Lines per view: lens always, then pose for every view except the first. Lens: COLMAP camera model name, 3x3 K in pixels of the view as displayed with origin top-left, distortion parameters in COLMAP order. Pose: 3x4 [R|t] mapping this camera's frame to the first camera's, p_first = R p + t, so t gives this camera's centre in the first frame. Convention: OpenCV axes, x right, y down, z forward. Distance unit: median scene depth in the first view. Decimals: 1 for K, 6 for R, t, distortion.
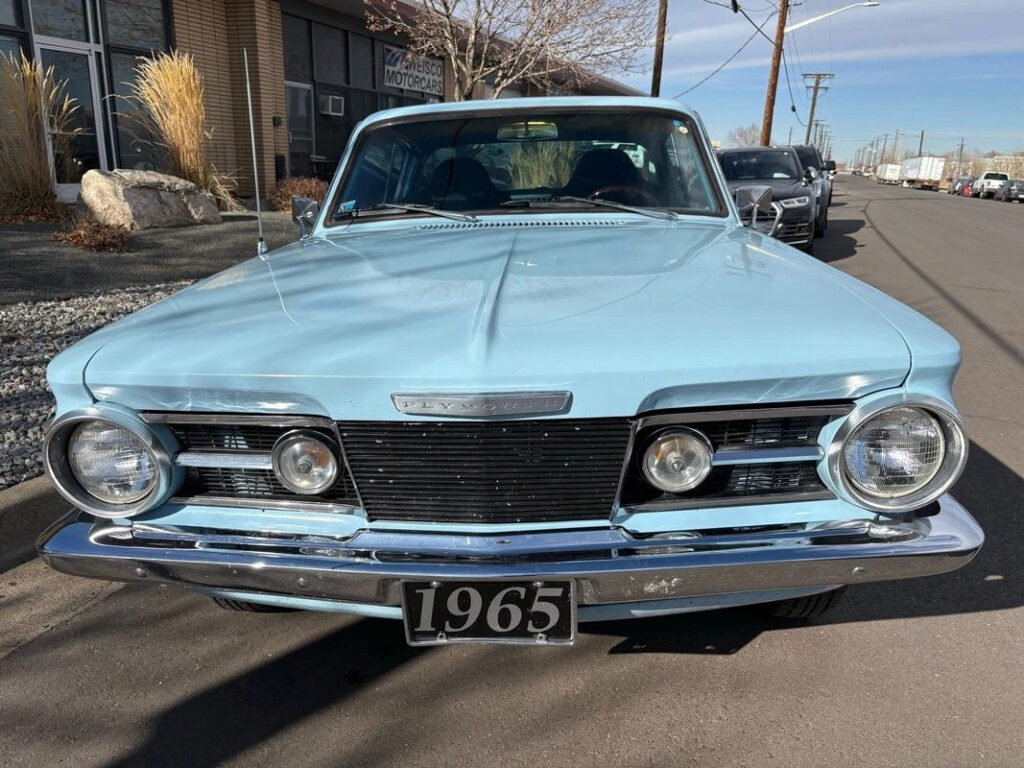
lens RADIAL K [[782.1, 0, 514.8], [0, 782.1, 359.1], [0, 0, 1]] dist [0.010895, 0.002945]
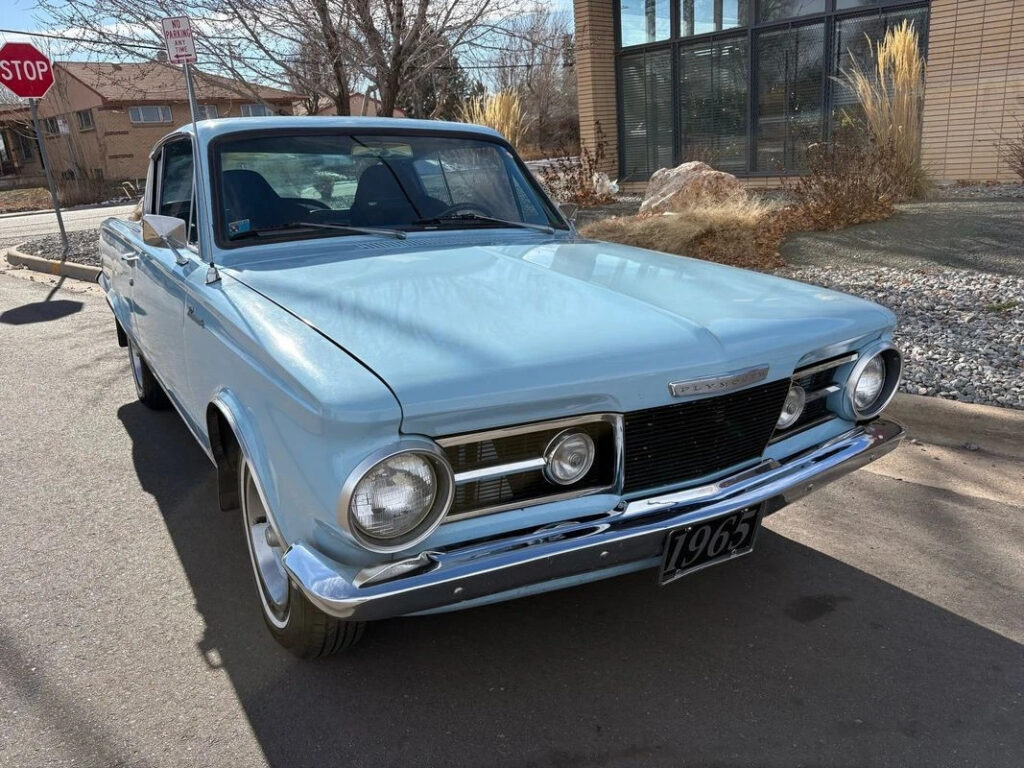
lens RADIAL K [[784.5, 0, 510.4], [0, 784.5, 371.2], [0, 0, 1]] dist [0.000787, -0.001175]
pose [[0.816728, -0.120333, 0.564336, -1.005487], [0.113996, 0.992386, 0.046628, -0.058520], [-0.565650, 0.026250, 0.824228, 0.102937]]
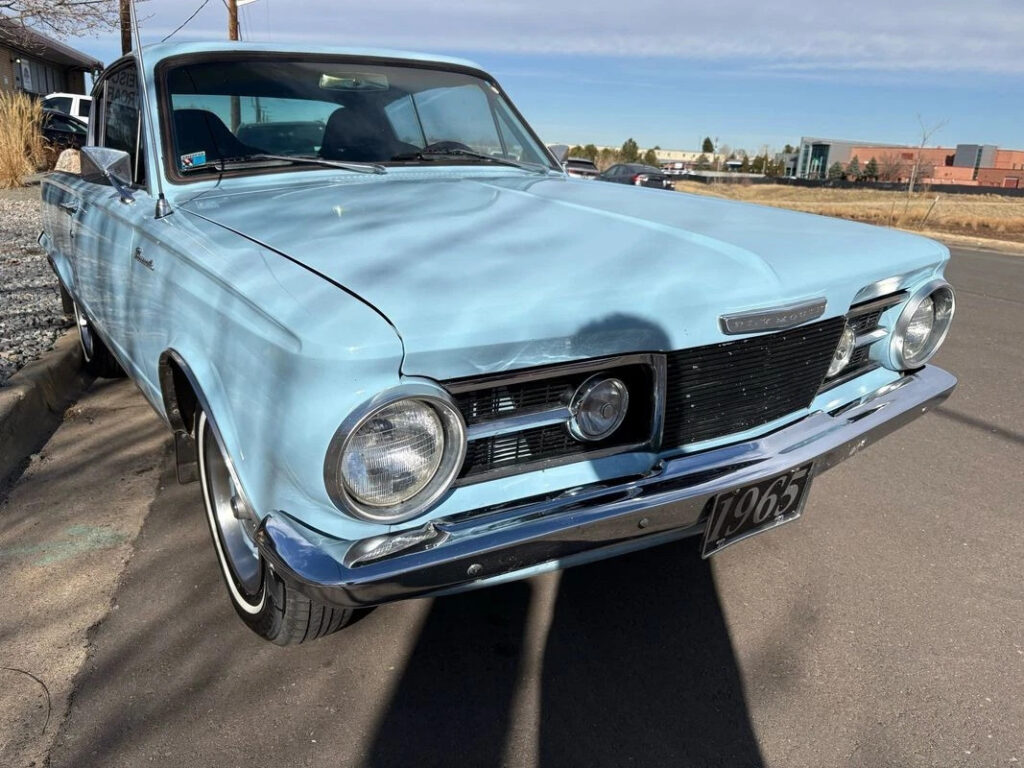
lens RADIAL K [[788.8, 0, 496.6], [0, 788.8, 380.3], [0, 0, 1]] dist [-0.000594, -0.000168]
pose [[0.798684, -0.152200, 0.582184, -0.956149], [0.123699, 0.988349, 0.088684, -0.001787], [-0.588899, 0.001185, 0.808206, 0.306331]]
